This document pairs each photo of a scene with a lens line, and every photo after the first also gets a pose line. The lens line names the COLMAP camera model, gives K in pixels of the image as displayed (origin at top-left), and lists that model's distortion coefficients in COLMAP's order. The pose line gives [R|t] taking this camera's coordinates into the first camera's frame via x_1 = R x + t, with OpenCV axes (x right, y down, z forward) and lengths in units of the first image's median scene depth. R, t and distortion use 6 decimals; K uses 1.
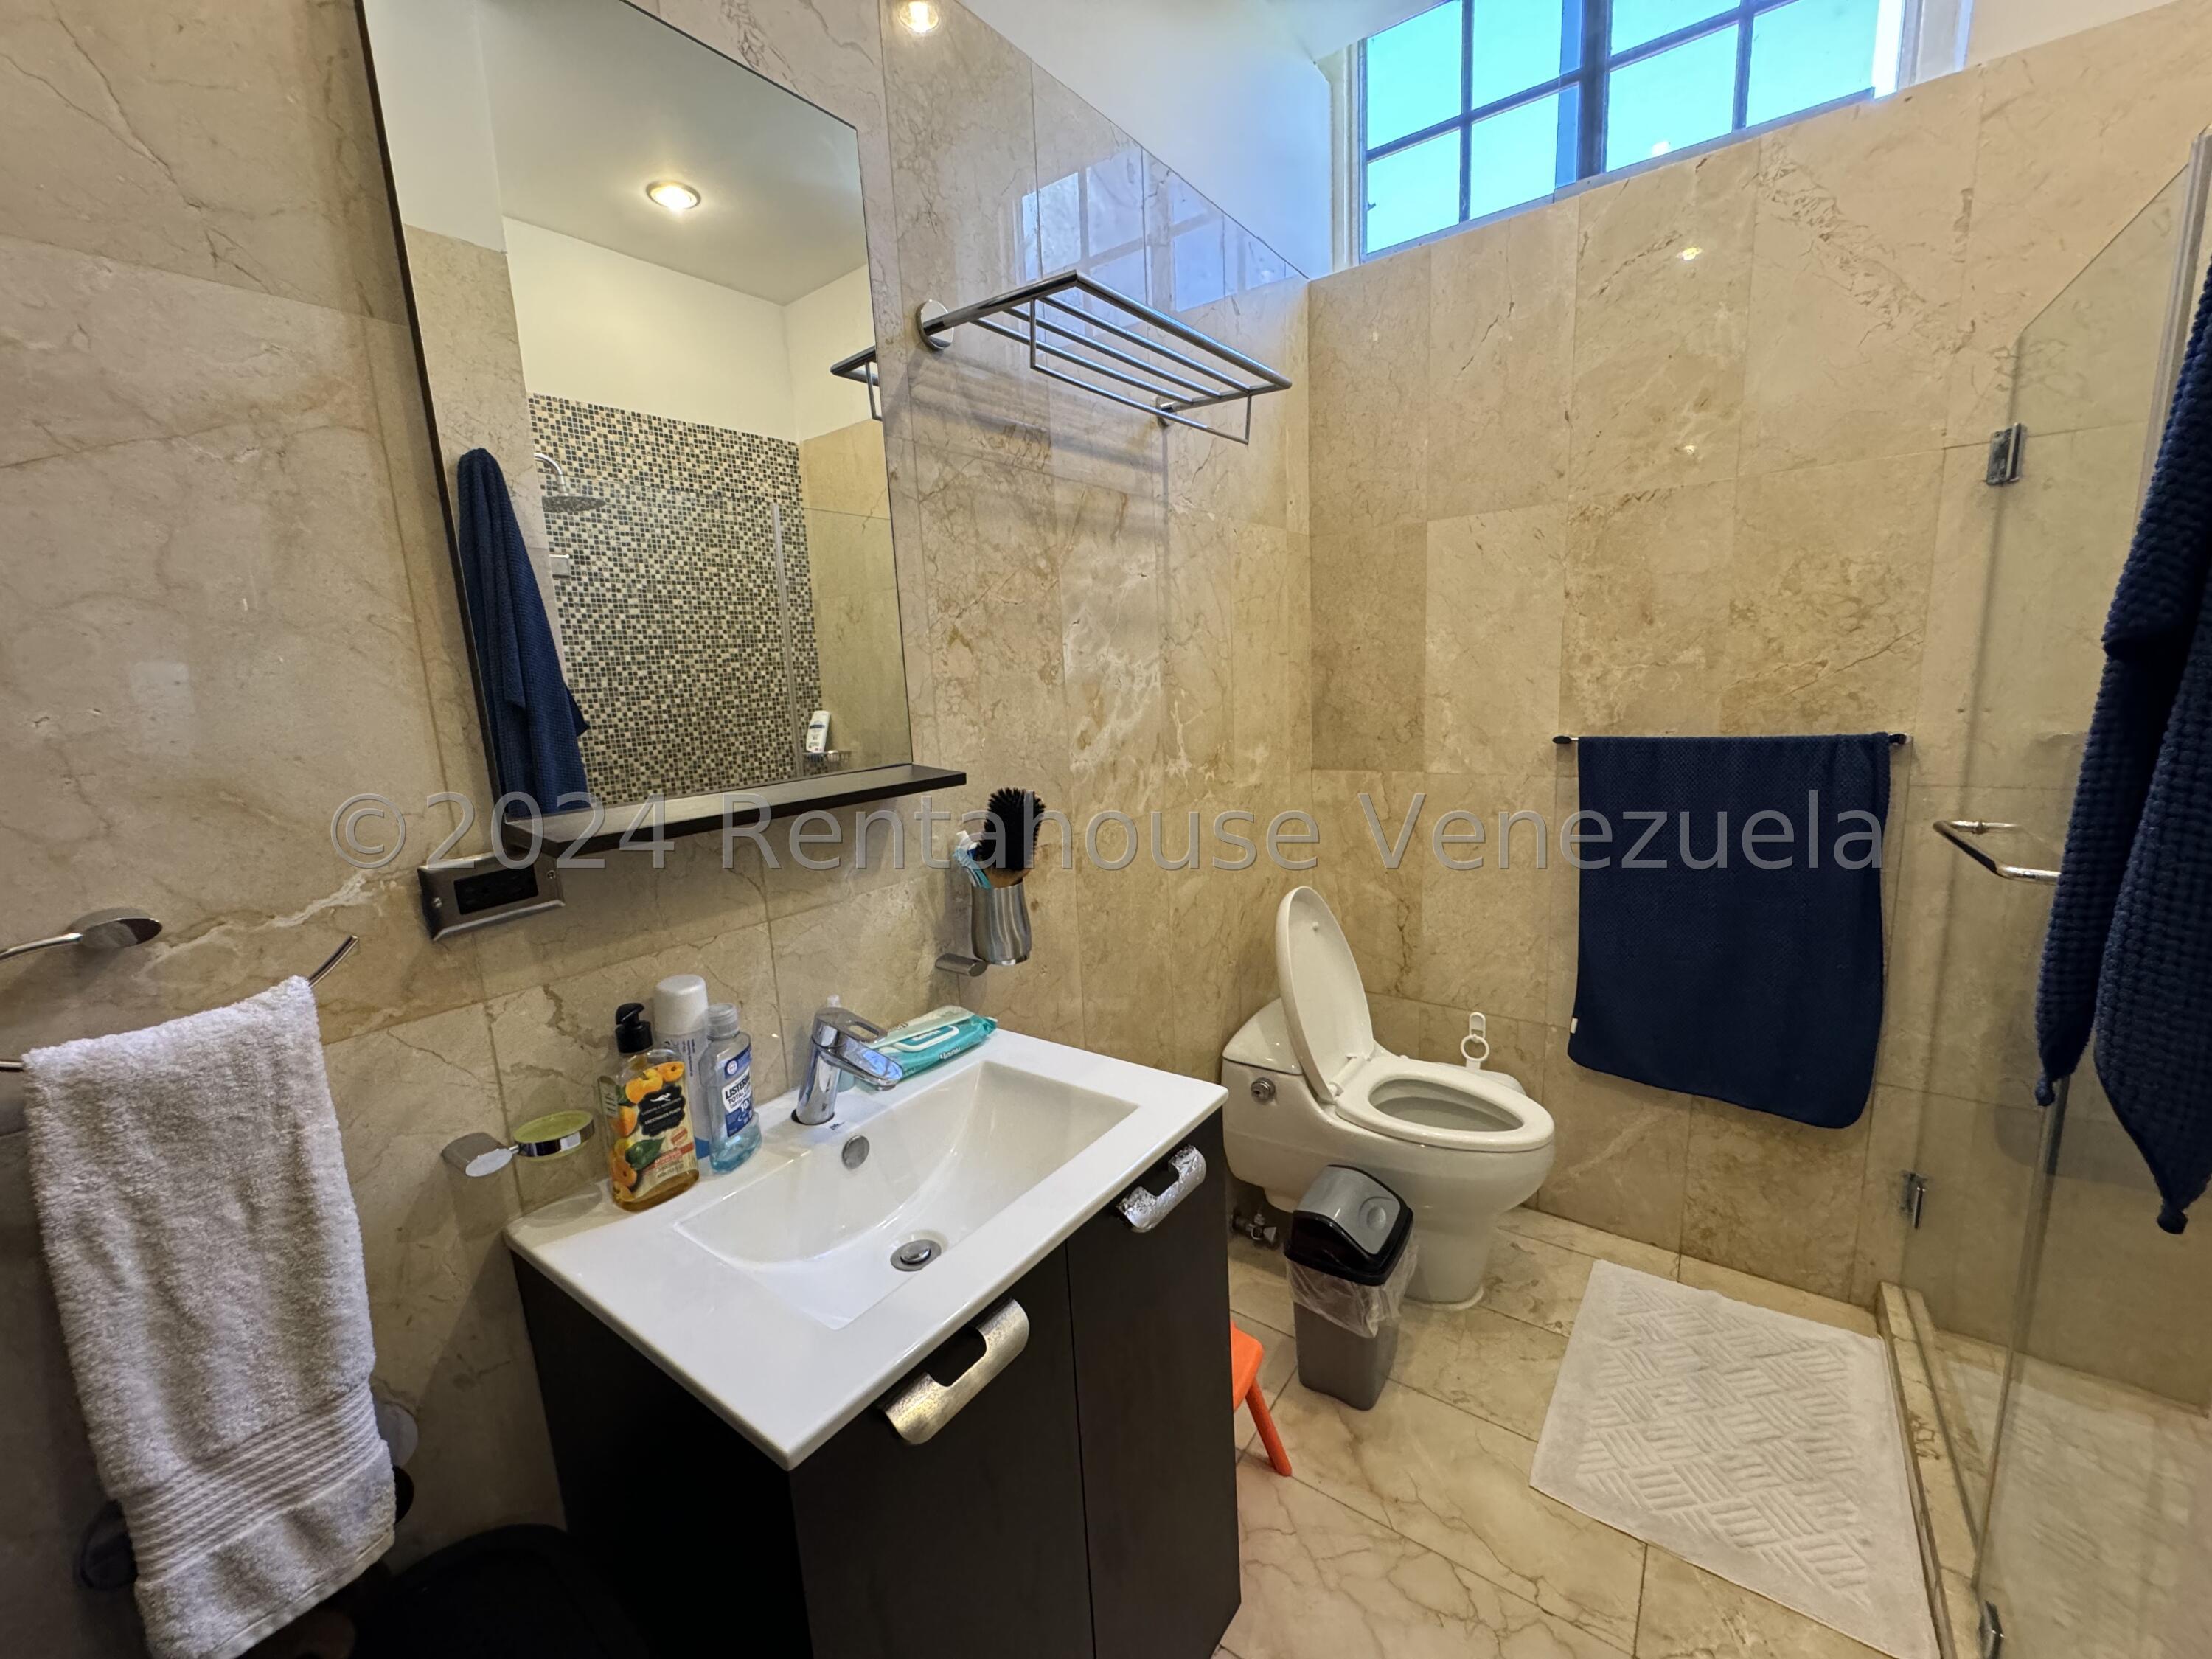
lens RADIAL K [[883.1, 0, 1103.3], [0, 883.1, 828.3], [0, 0, 1]] dist [-0.003513, 0.000341]
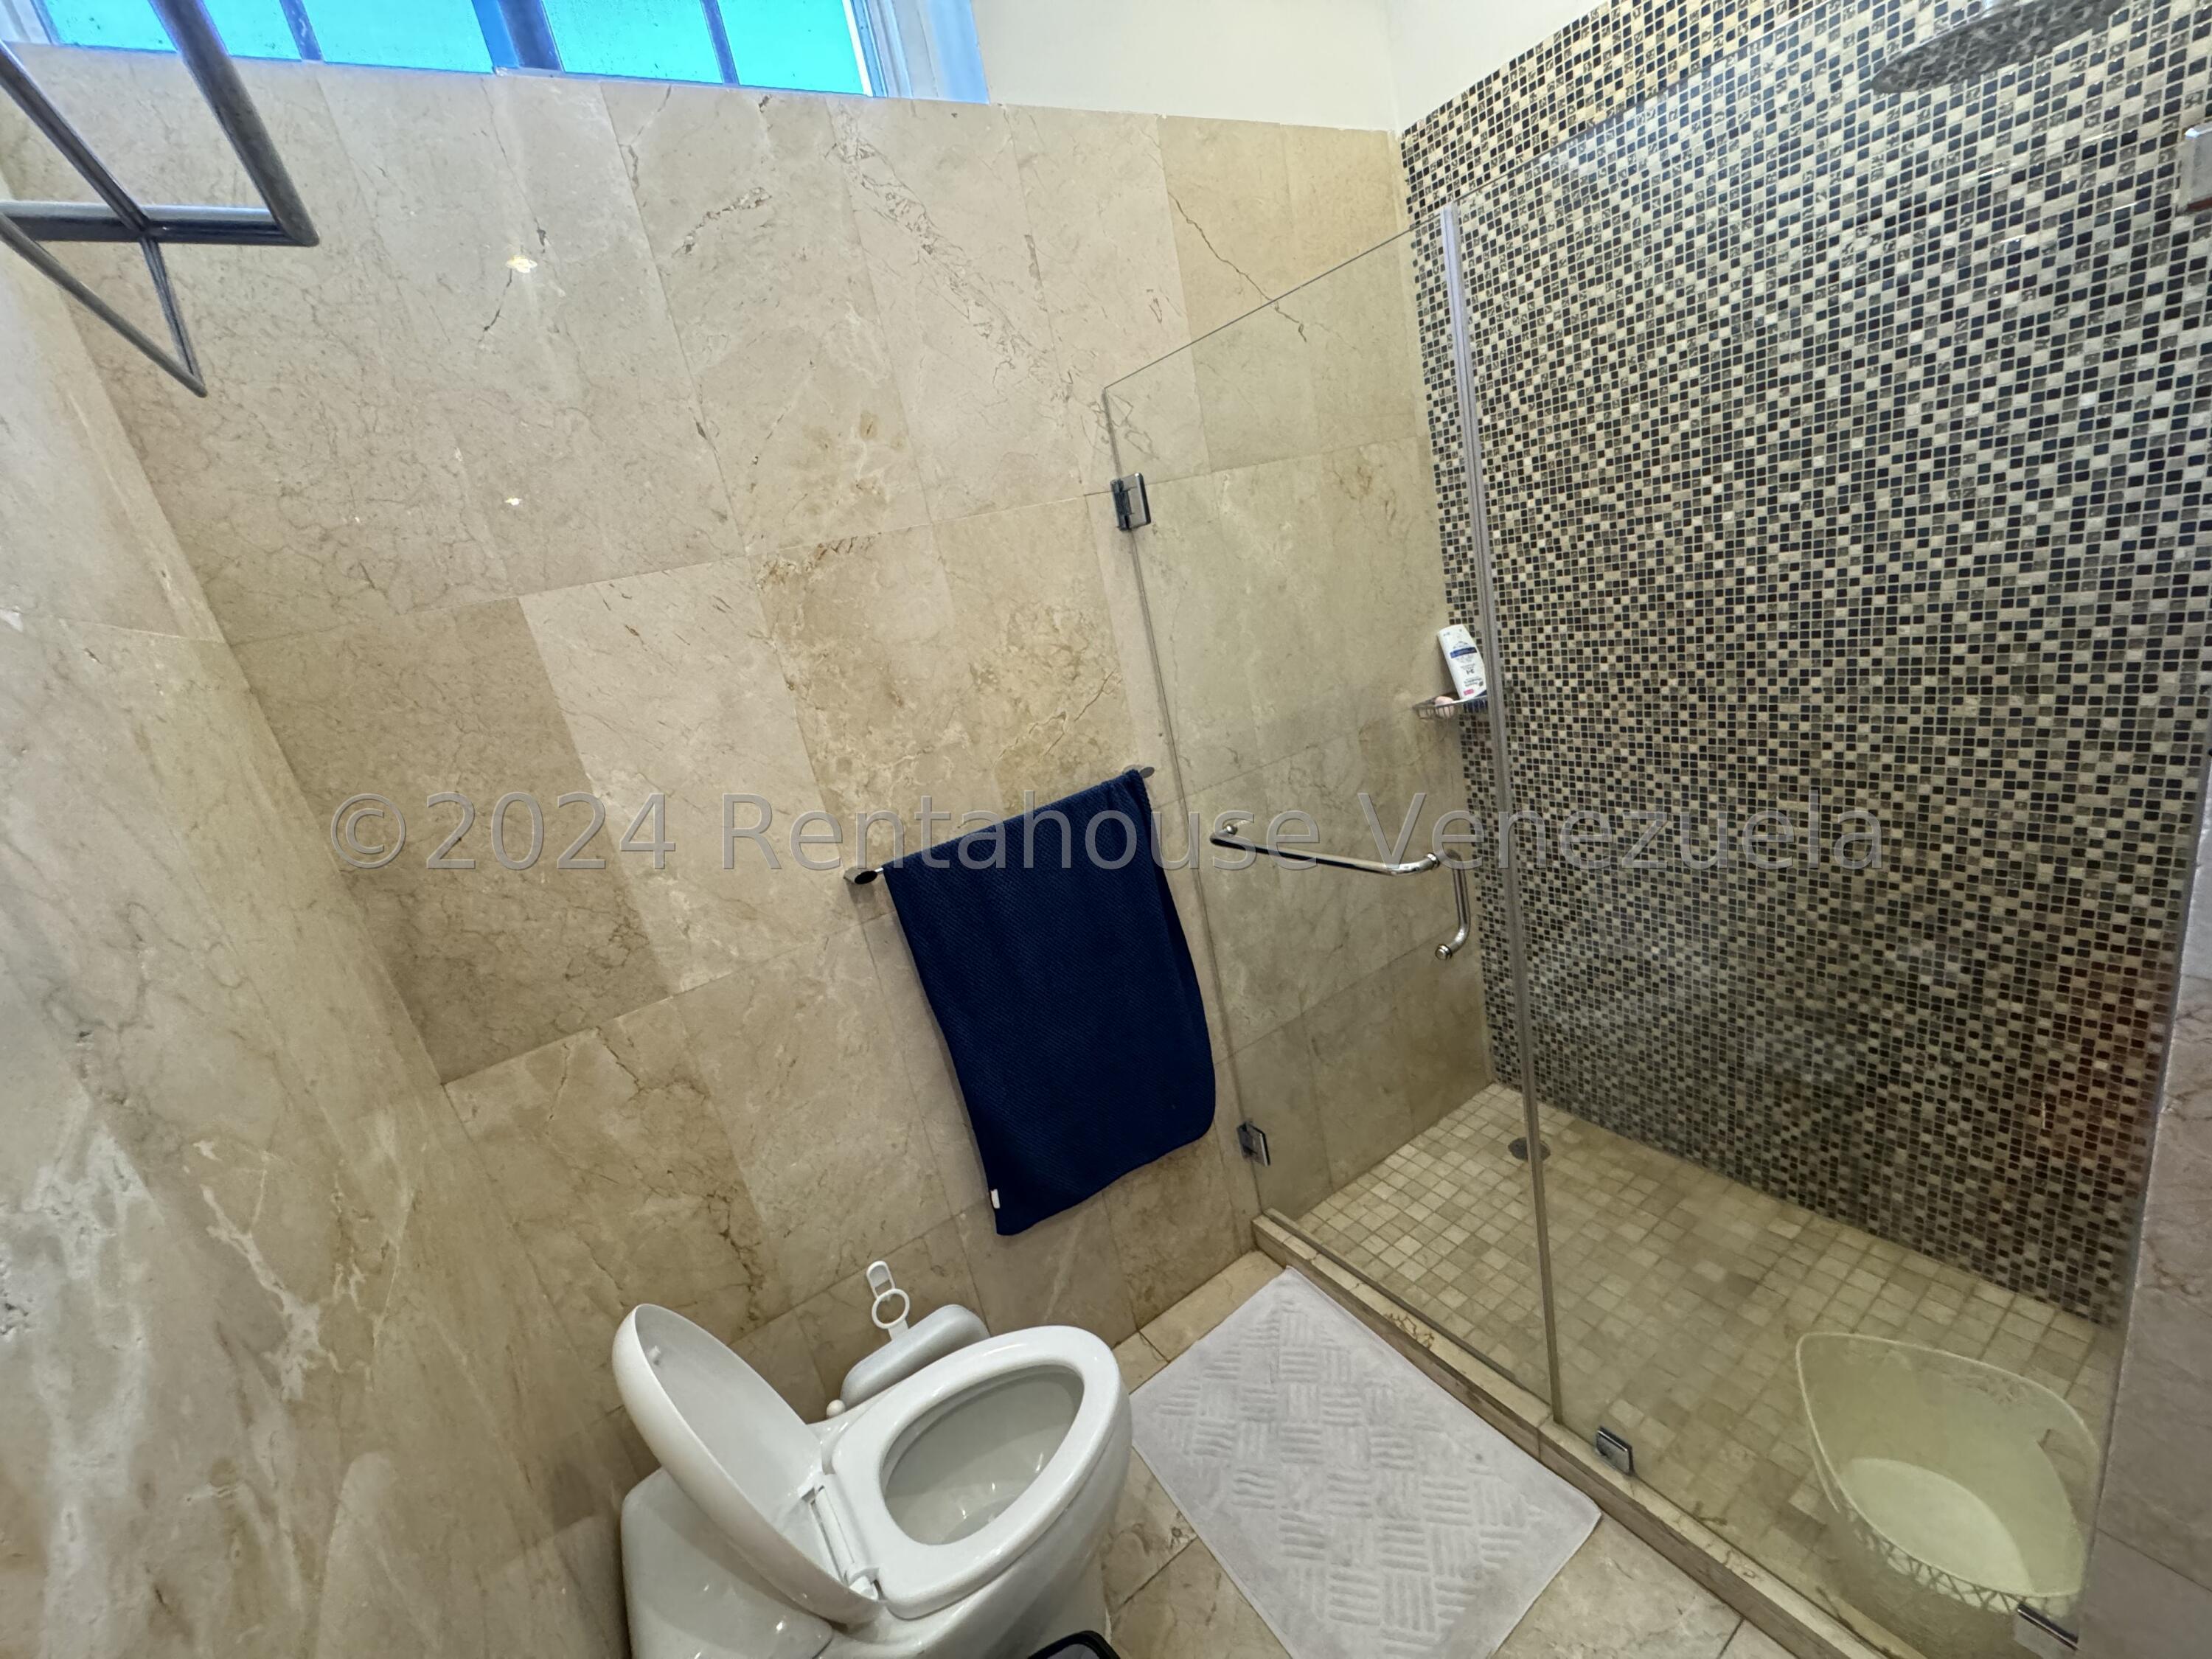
lens RADIAL K [[883.1, 0, 1108.4], [0, 883.1, 829.9], [0, 0, 1]] dist [-0.003513, 0.000341]
pose [[0.355604, -0.291359, 0.888063, -0.044072], [0.347923, 0.923147, 0.163552, -0.197832], [-0.867465, 0.250818, 0.429645, 0.540812]]
